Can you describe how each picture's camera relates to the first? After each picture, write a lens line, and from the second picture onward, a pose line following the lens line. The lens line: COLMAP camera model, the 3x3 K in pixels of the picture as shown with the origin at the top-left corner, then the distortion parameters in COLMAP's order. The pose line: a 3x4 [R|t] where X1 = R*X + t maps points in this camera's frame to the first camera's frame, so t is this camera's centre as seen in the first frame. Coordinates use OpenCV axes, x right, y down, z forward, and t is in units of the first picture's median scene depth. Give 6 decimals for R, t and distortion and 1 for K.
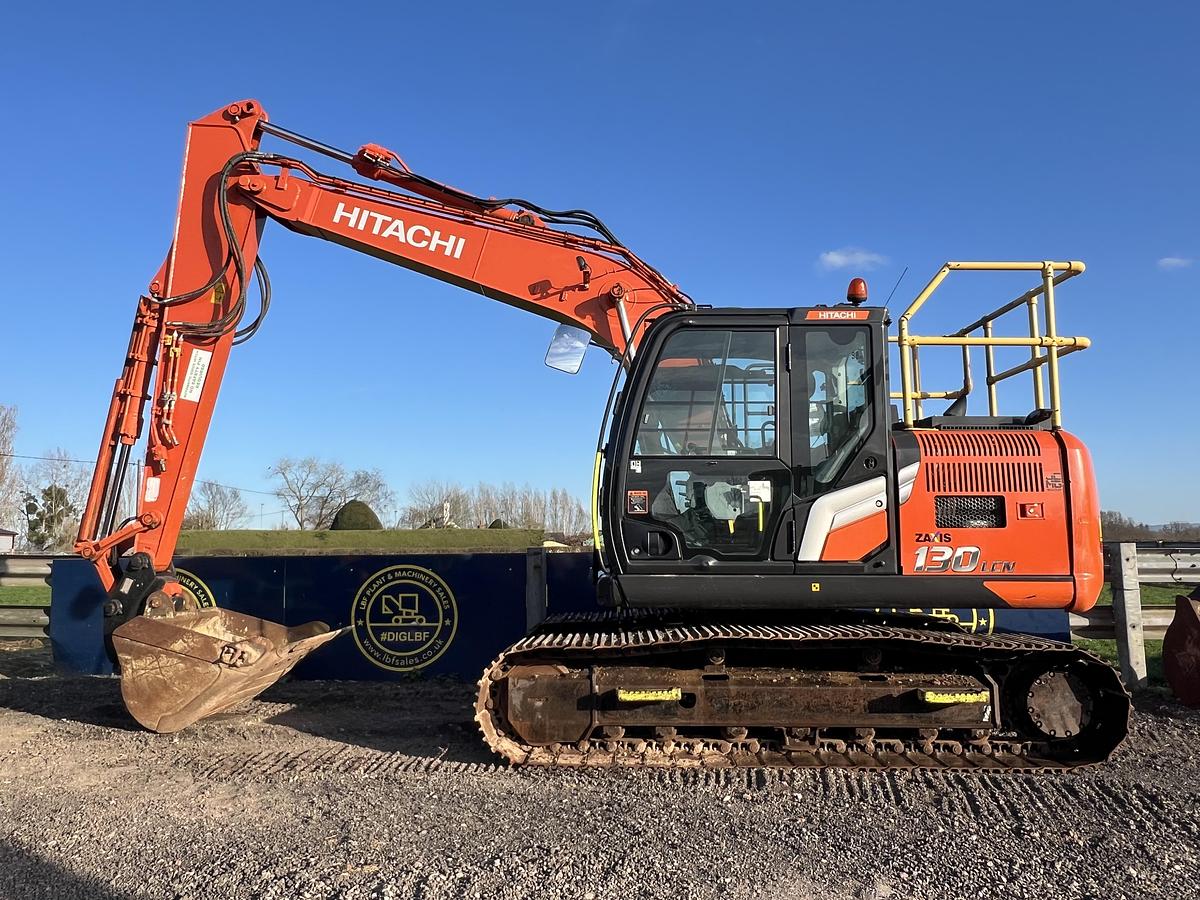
lens RADIAL K [[806.2, 0, 602.7], [0, 806.2, 457.9], [0, 0, 1]] dist [0.017590, 0.002744]
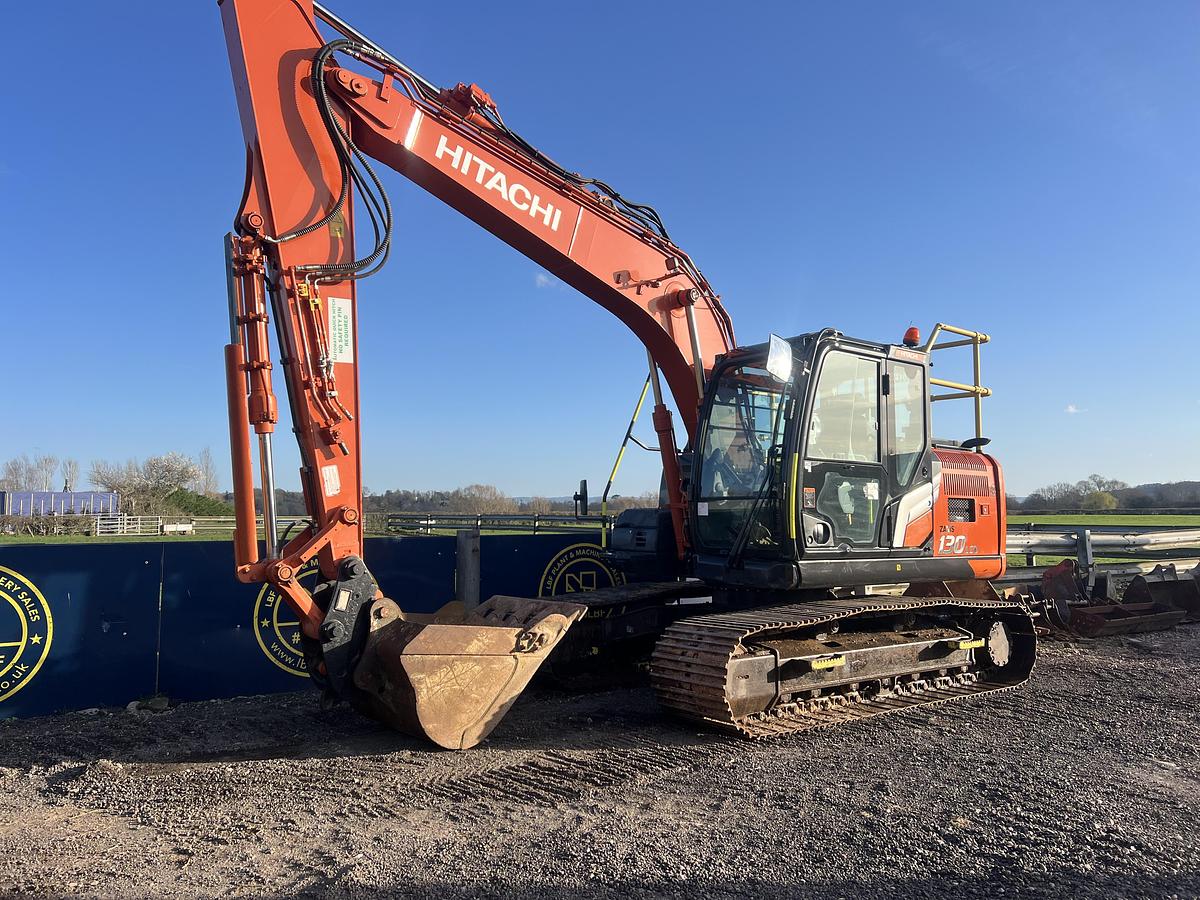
lens RADIAL K [[806.2, 0, 602.7], [0, 806.2, 457.9], [0, 0, 1]] dist [0.017590, 0.002744]
pose [[0.810895, 0.052300, 0.582850, -0.844290], [-0.069997, 0.997516, 0.007875, 0.009417], [-0.580990, -0.047184, 0.812542, 0.235330]]
